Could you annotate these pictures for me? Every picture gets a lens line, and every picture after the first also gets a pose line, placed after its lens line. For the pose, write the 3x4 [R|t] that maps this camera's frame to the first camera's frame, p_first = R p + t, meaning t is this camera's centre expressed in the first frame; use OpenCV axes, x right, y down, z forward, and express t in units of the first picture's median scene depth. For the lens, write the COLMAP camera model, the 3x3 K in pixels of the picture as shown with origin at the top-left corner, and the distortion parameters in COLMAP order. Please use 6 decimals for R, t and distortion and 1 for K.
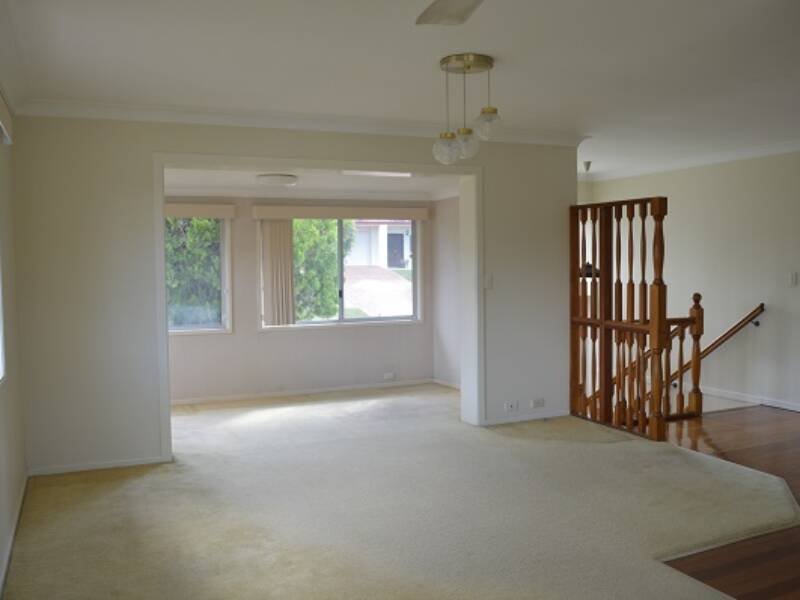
lens RADIAL K [[724.7, 0, 400.0], [0, 724.7, 300.0], [0, 0, 1]] dist [-0.084981, -0.001140]
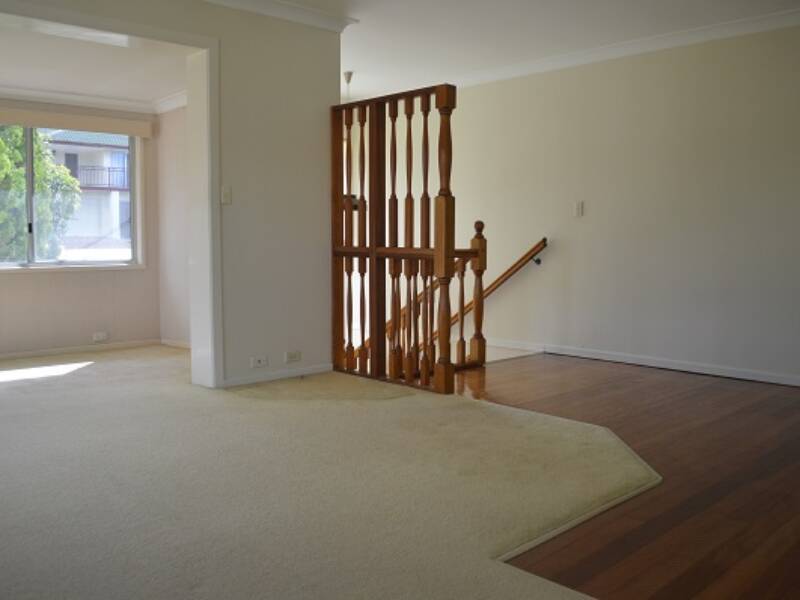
lens RADIAL K [[724.7, 0, 400.0], [0, 724.7, 300.0], [0, 0, 1]] dist [-0.084981, -0.001140]
pose [[0.939776, -0.014567, 0.341479, 0.034527], [0.005220, 0.999587, 0.028276, 0.061373], [-0.341750, -0.024791, 0.939464, 0.230821]]
